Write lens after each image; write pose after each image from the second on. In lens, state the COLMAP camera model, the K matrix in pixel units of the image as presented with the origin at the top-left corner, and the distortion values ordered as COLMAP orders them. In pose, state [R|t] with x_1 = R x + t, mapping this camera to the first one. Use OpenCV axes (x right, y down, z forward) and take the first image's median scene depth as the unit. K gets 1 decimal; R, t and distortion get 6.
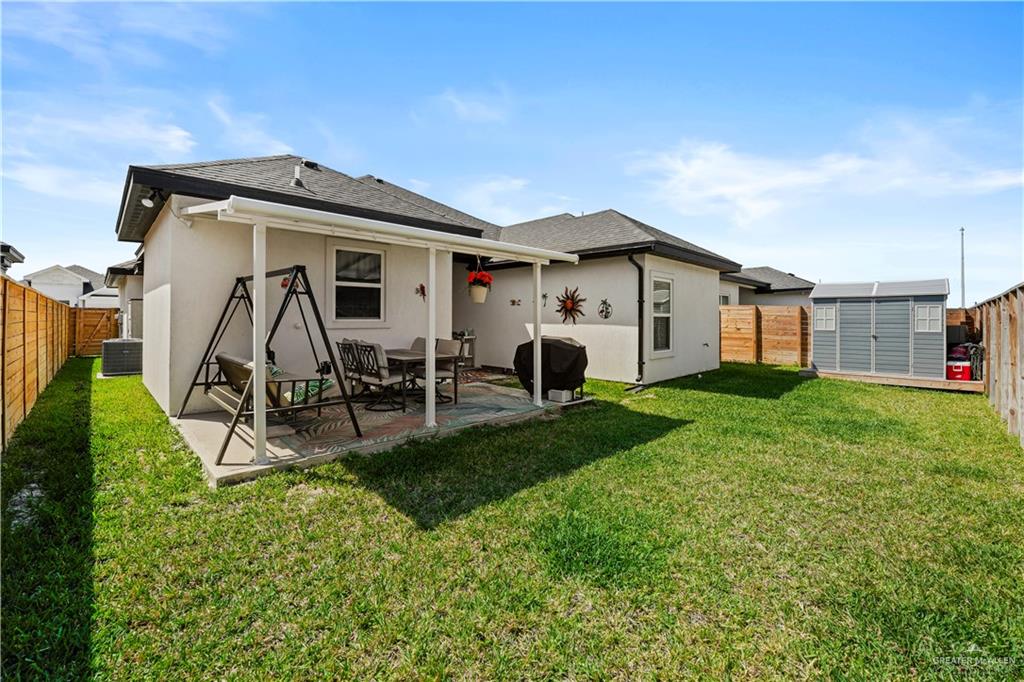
lens RADIAL K [[419.0, 0, 527.6], [0, 419.0, 321.9], [0, 0, 1]] dist [0.000206, 0.000026]
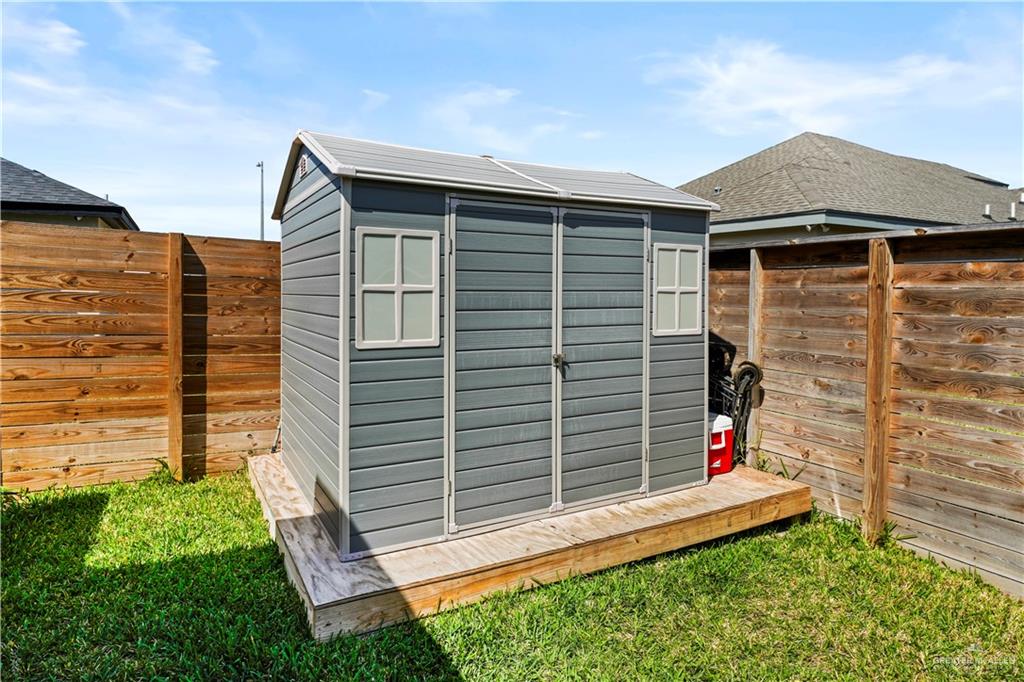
lens RADIAL K [[591.7, 0, 506.4], [0, 591.7, 290.9], [0, 0, 1]] dist [-0.001975, -0.000139]
pose [[0.285280, -0.006001, 0.958425, 0.453578], [-0.002842, 0.999971, 0.007107, -0.008716], [-0.958440, -0.004752, 0.285255, 0.876563]]
